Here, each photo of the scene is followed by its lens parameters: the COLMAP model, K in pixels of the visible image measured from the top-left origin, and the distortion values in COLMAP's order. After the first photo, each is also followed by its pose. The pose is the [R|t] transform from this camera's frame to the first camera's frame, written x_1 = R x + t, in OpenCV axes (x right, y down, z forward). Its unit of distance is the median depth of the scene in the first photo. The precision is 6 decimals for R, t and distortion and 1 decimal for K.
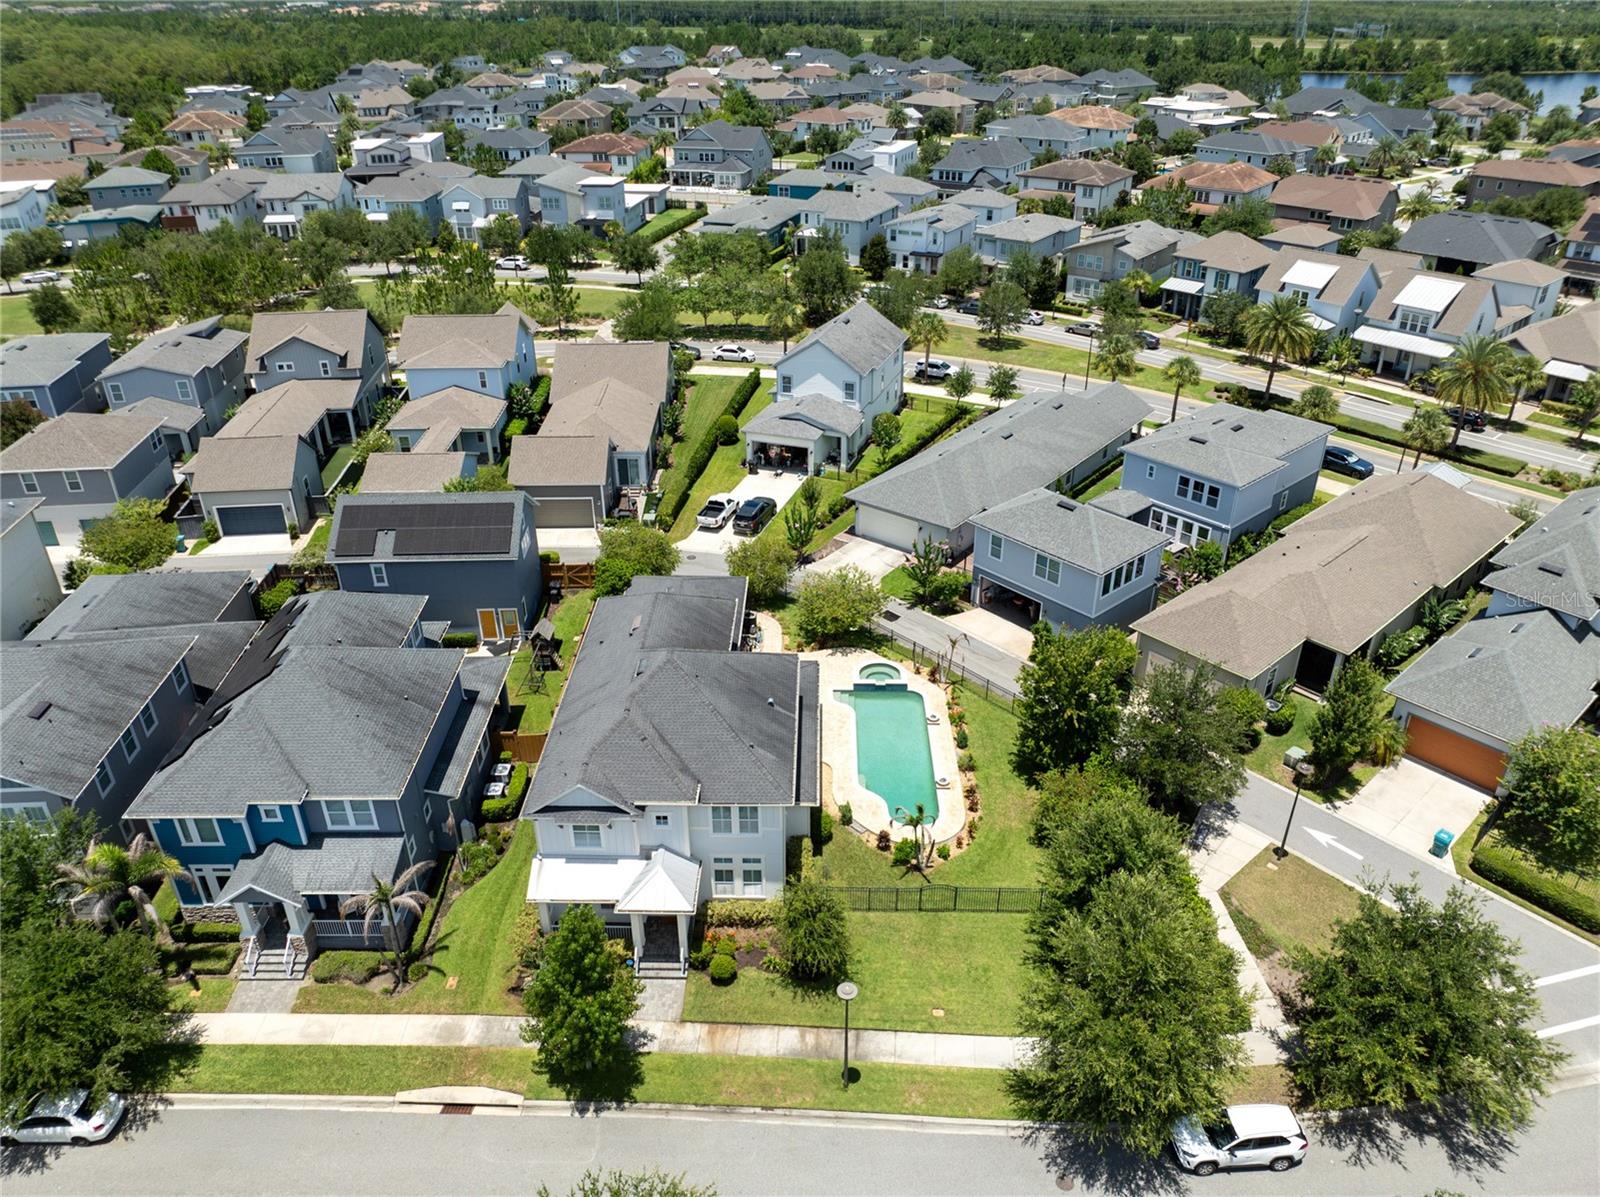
lens RADIAL K [[1128.5, 0, 800.0], [0, 1128.5, 598.5], [0, 0, 1]] dist [-0.055014, 0.027910]
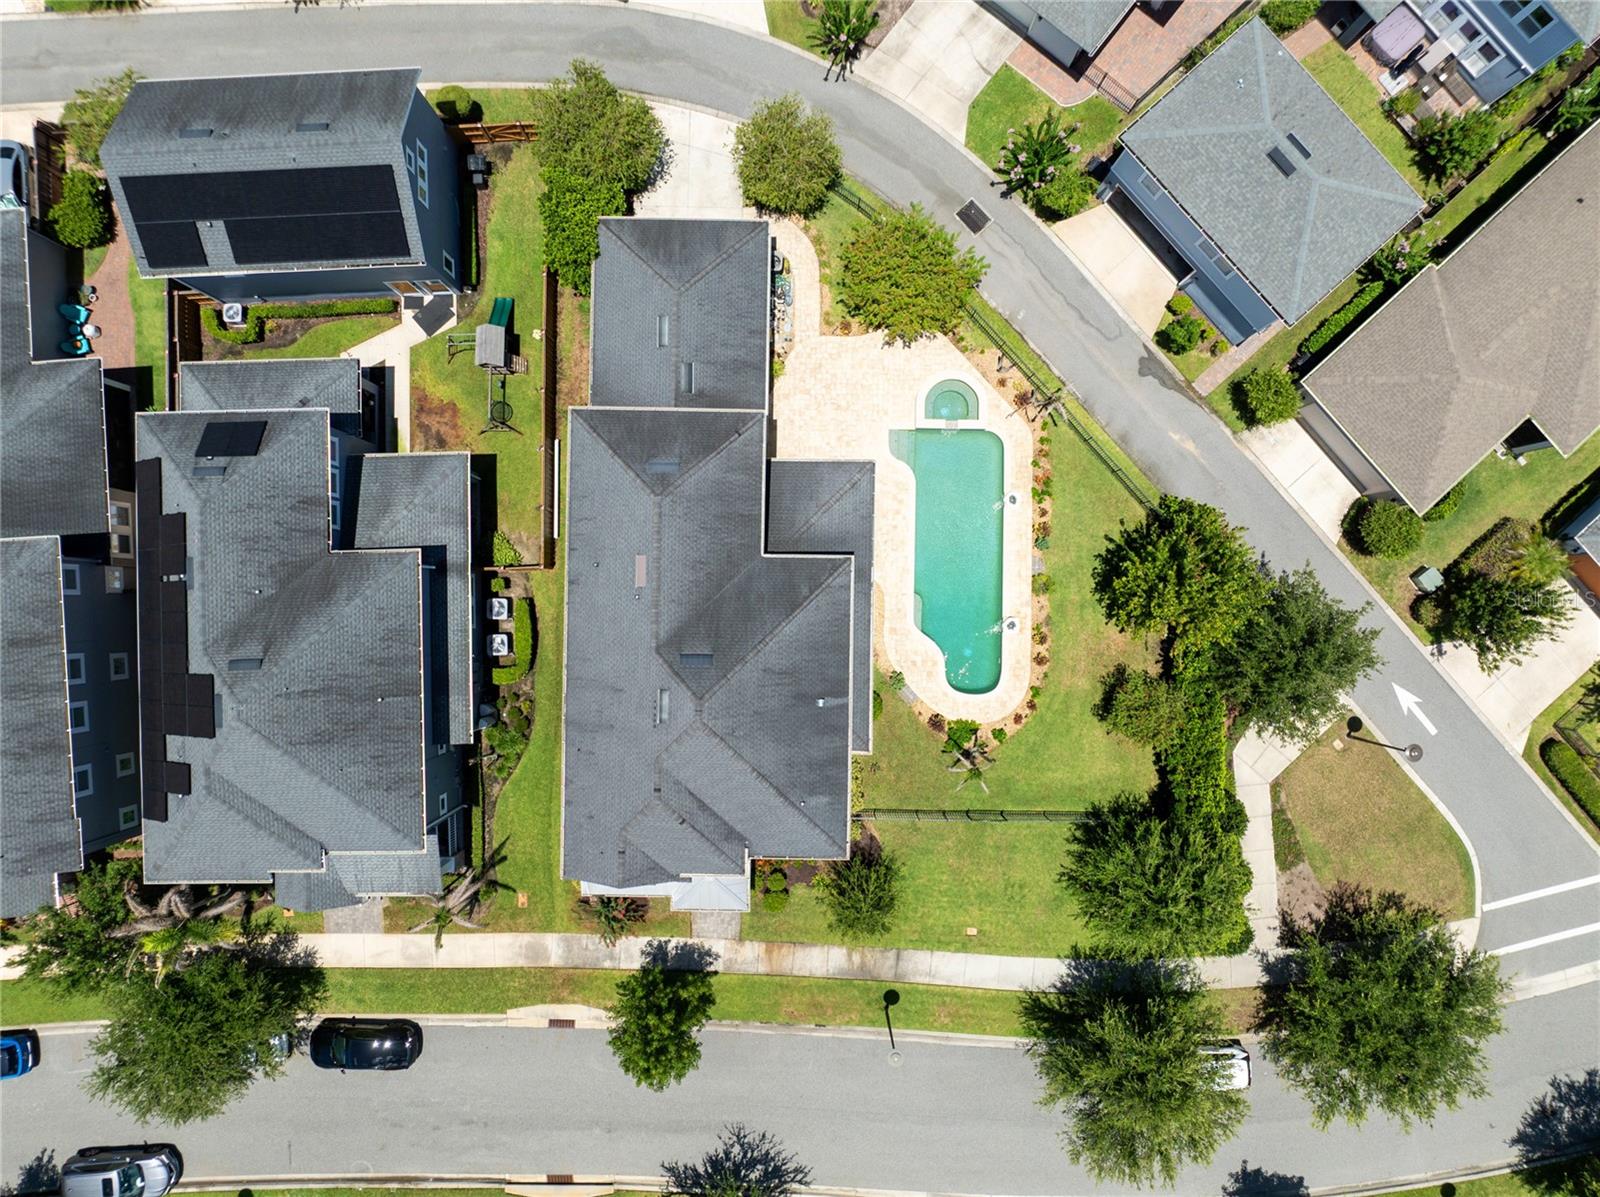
lens RADIAL K [[1128.5, 0, 800.0], [0, 1128.5, 598.5], [0, 0, 1]] dist [-0.055014, 0.027910]
pose [[0.999970, -0.003778, 0.006791, -0.051473], [-0.004043, 0.493406, 0.869790, -0.734420], [-0.006637, -0.869791, 0.493376, 0.718364]]
